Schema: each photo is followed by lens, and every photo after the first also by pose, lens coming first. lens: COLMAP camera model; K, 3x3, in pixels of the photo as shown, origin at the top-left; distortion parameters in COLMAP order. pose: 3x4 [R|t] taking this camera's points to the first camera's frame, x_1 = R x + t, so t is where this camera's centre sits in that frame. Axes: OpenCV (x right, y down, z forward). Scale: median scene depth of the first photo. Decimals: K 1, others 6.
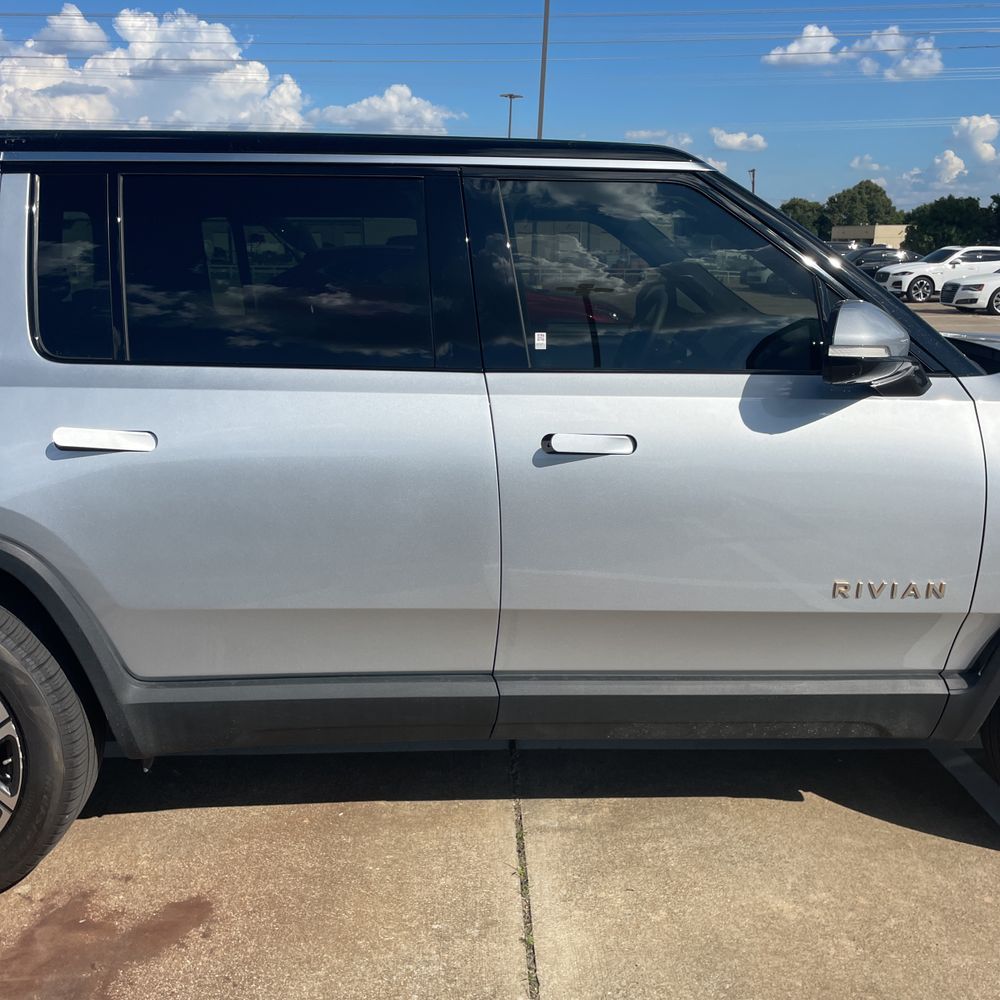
lens RADIAL K [[1013.8, 0, 488.7], [0, 1013.8, 516.1], [0, 0, 1]] dist [0.077014, -0.101381]
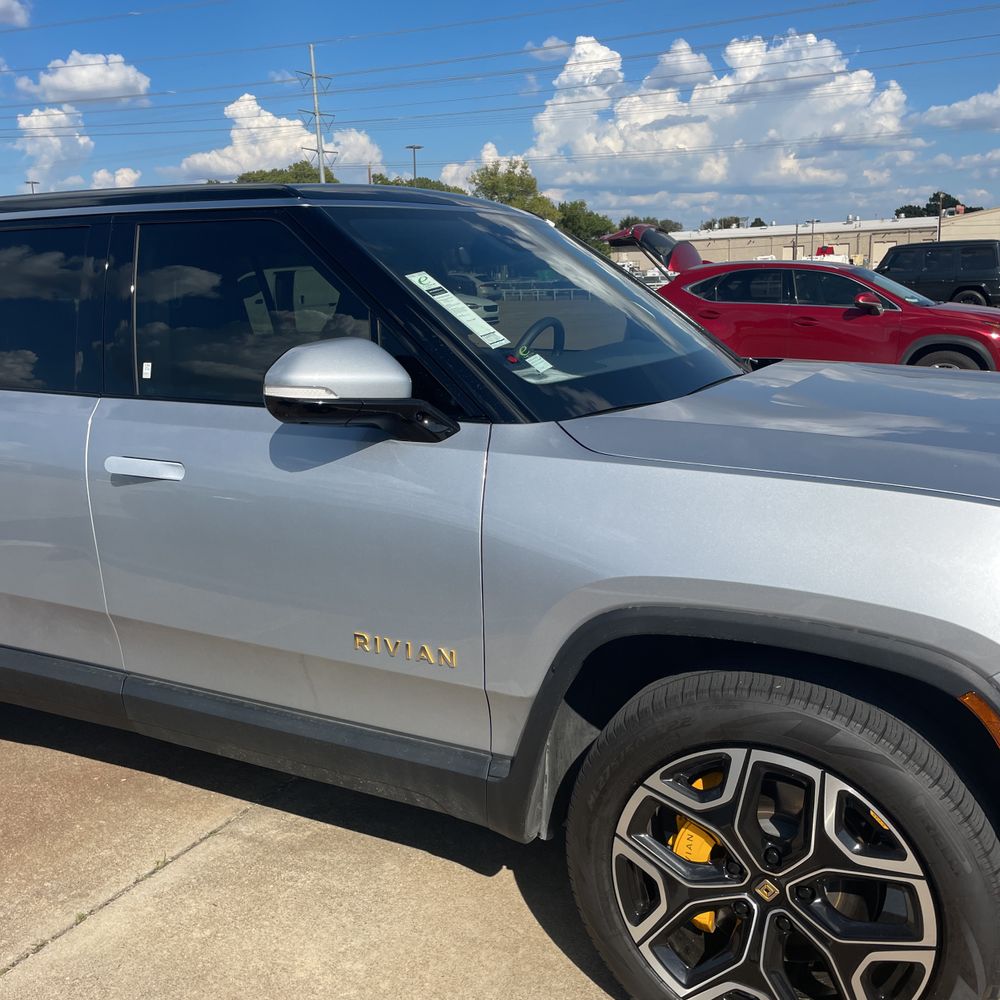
lens RADIAL K [[1011.5, 0, 511.2], [0, 1011.5, 503.5], [0, 0, 1]] dist [0.087262, -0.131181]
pose [[0.863580, 0.085720, -0.496872, 0.758928], [-0.097580, 0.995225, 0.002098, -0.058180], [0.494679, 0.046673, 0.867821, 0.205914]]
